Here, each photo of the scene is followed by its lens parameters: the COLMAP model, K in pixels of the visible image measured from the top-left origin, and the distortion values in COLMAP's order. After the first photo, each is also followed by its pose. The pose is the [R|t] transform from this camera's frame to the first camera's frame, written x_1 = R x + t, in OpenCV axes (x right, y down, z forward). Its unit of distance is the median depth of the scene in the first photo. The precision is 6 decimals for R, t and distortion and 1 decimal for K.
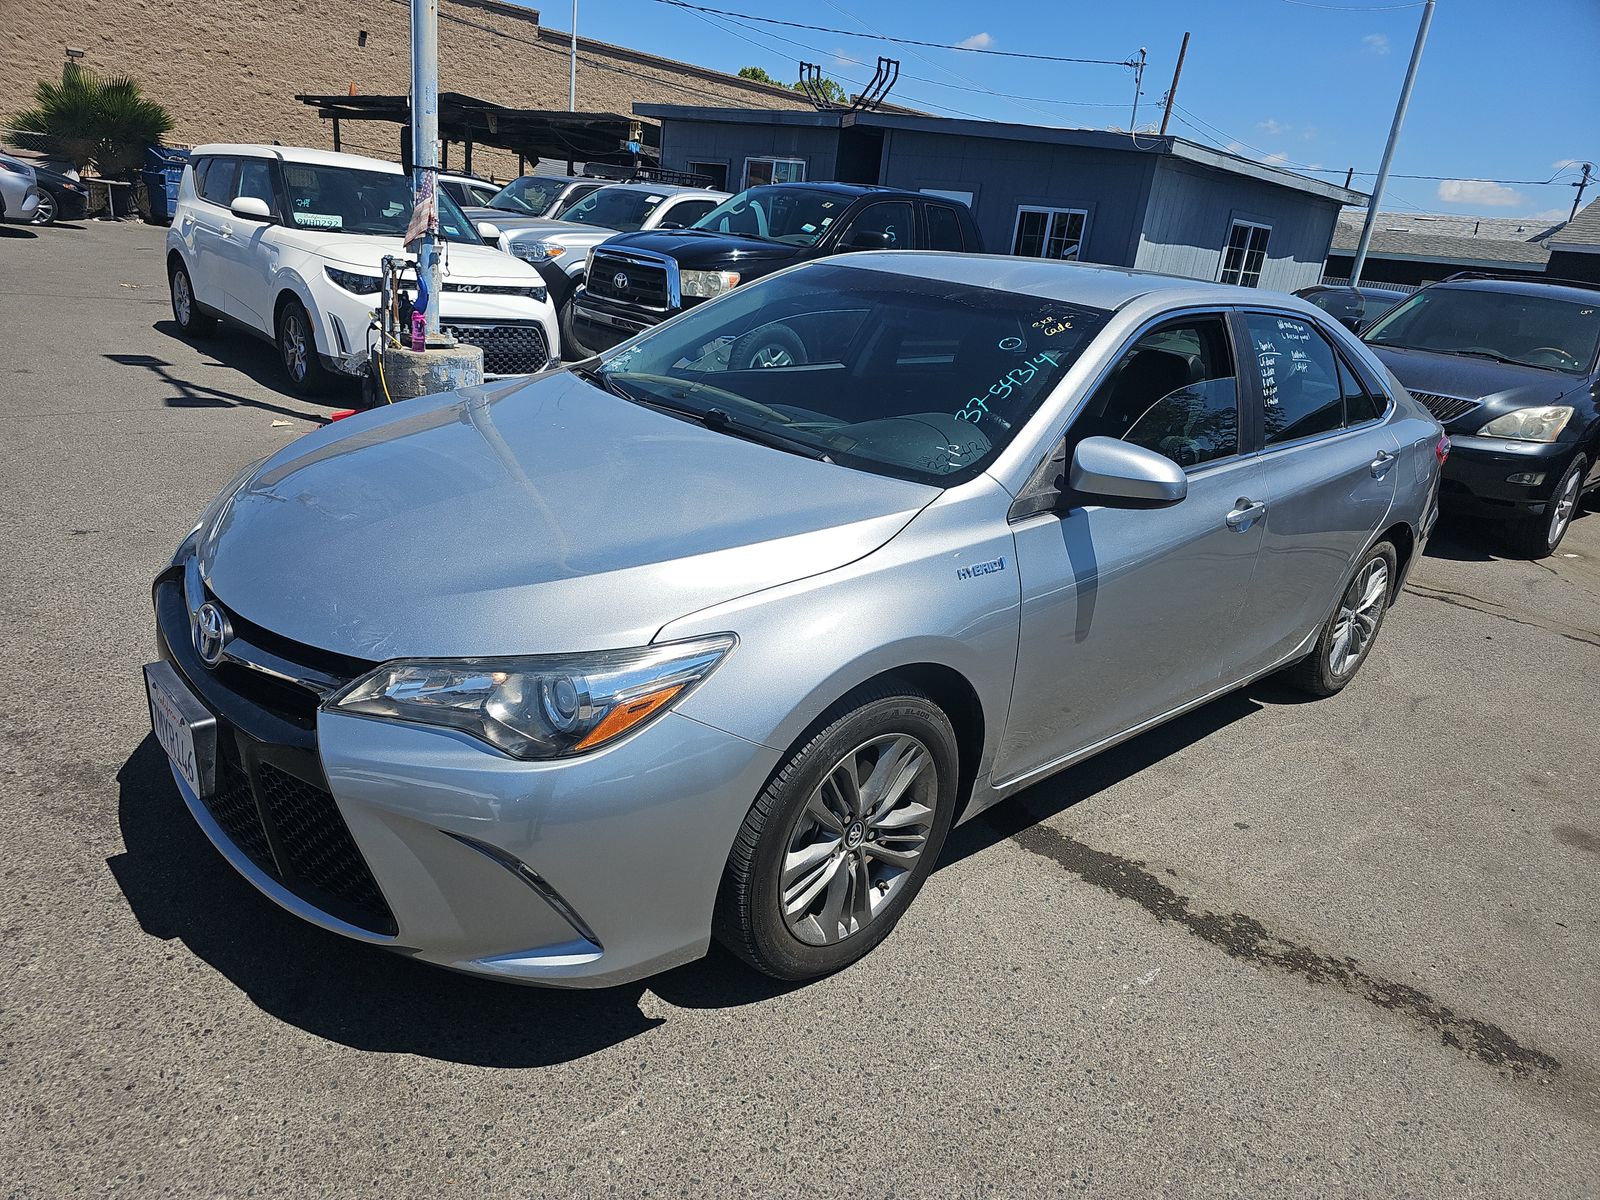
lens RADIAL K [[1059.8, 0, 784.6], [0, 1059.8, 631.6], [0, 0, 1]] dist [0.009575, -0.014353]
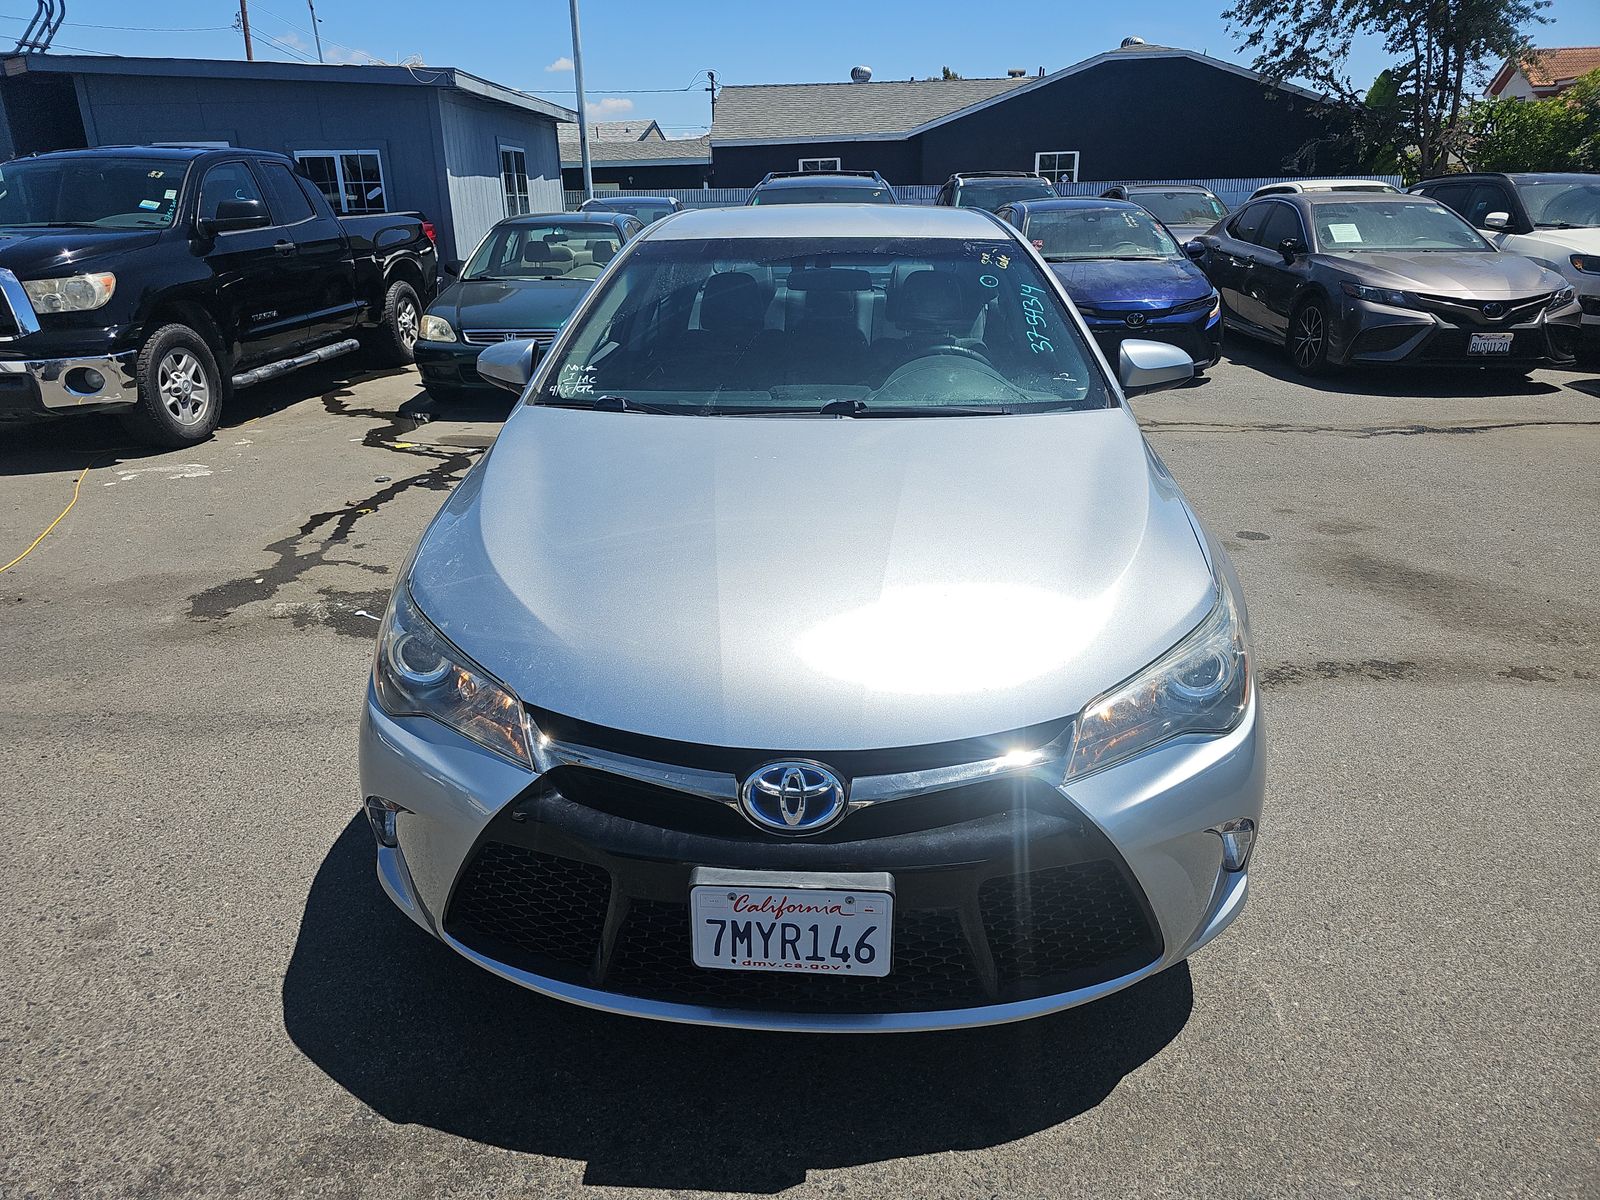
lens RADIAL K [[1059.8, 0, 802.8], [0, 1059.8, 597.8], [0, 0, 1]] dist [0.009575, -0.014353]
pose [[0.712208, -0.350449, 0.608231, -0.161140], [0.328412, 0.932138, 0.152524, -0.042732], [-0.620407, 0.091121, 0.778968, 0.059400]]
